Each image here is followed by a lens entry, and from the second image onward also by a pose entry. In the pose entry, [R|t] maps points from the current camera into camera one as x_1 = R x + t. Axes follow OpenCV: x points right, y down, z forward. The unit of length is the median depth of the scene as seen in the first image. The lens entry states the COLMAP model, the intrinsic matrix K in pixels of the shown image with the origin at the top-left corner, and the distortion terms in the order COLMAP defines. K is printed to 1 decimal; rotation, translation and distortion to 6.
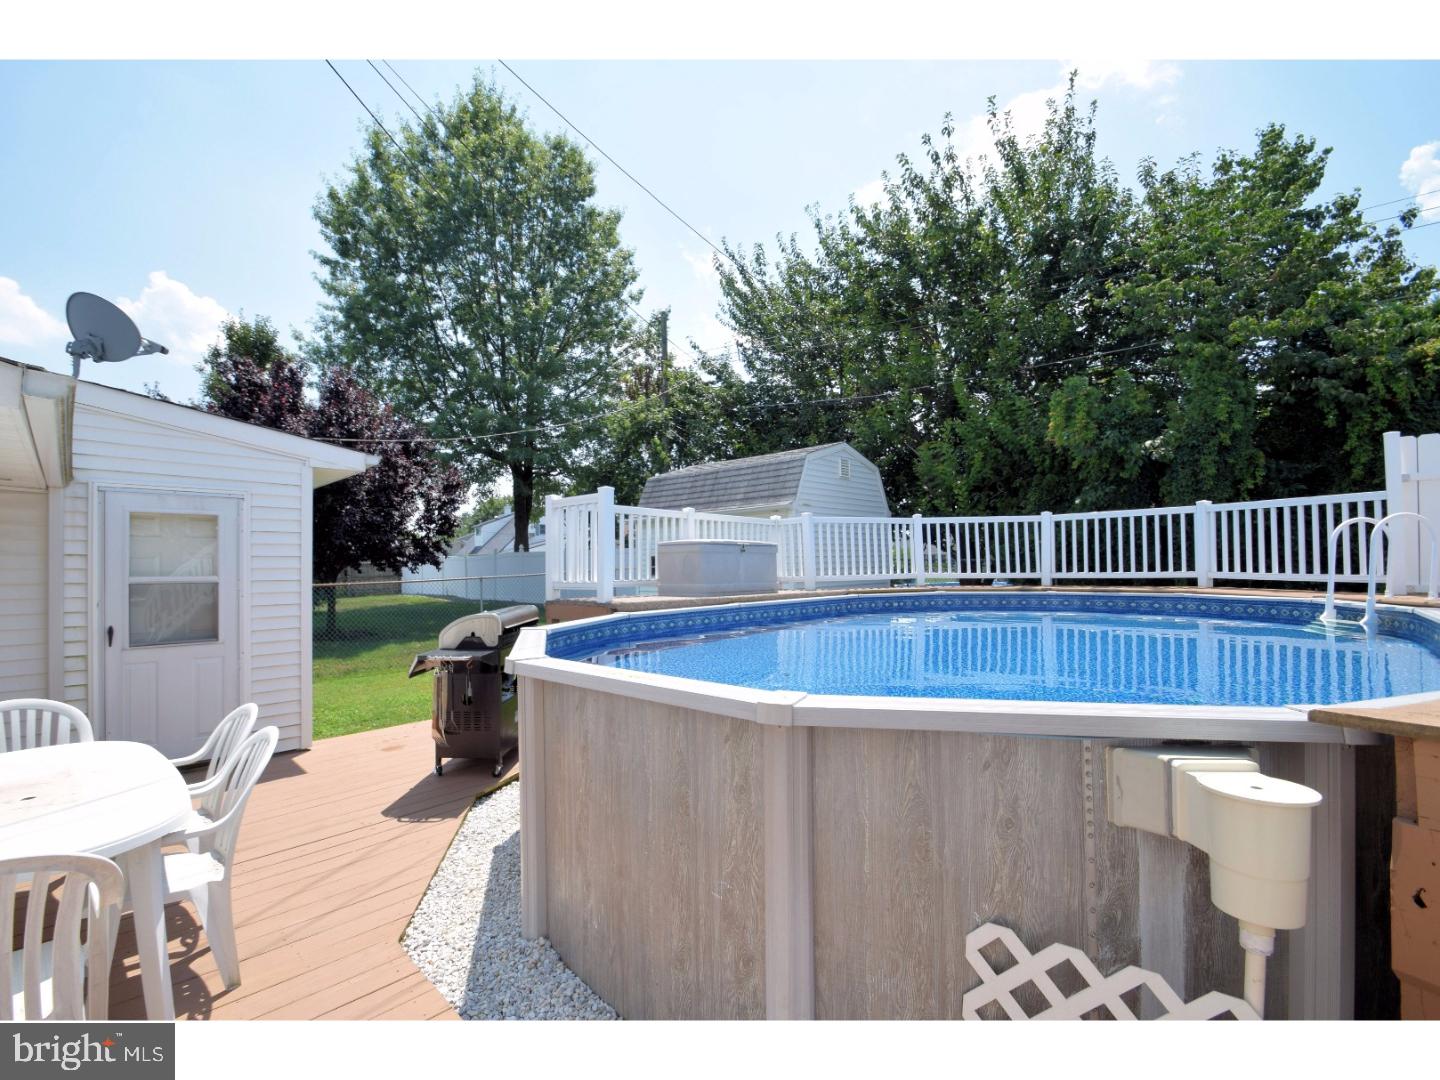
lens RADIAL K [[657.5, 0, 684.0], [0, 657.5, 561.8], [0, 0, 1]] dist [0.023465, -0.017072]
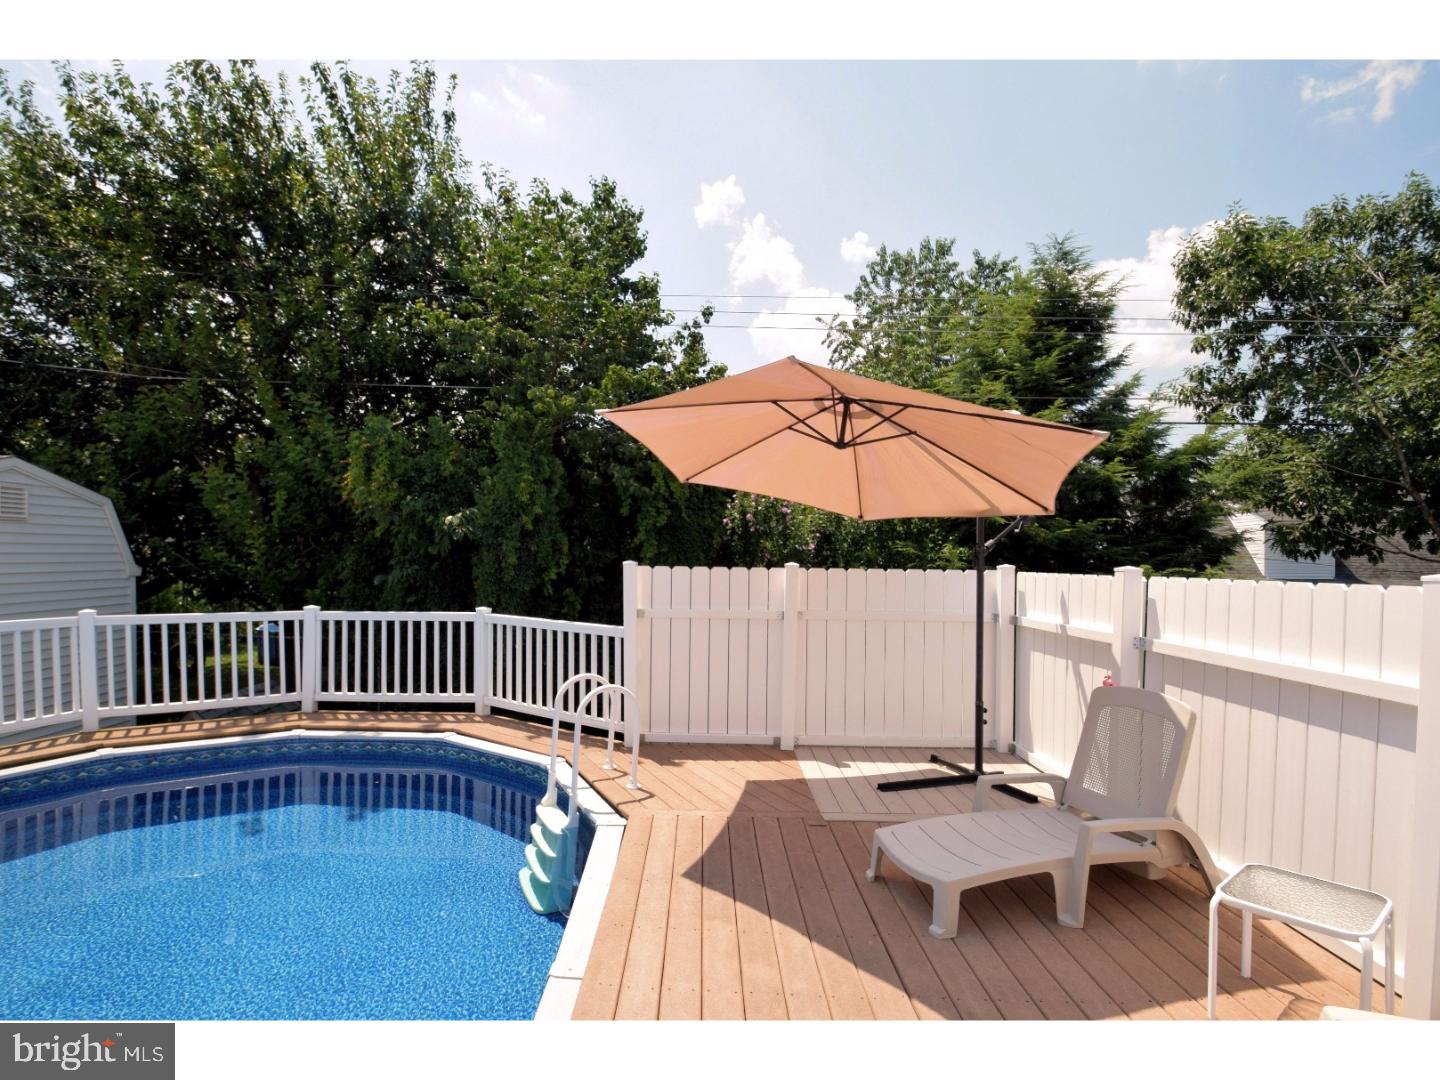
lens RADIAL K [[673.1, 0, 718.6], [0, 673.1, 557.5], [0, 0, 1]] dist [-0.002687, -0.001100]
pose [[0.731016, 0.003348, 0.682352, 0.380493], [-0.028859, 0.999245, 0.026014, -0.161665], [-0.681750, -0.038709, 0.730561, 0.179020]]
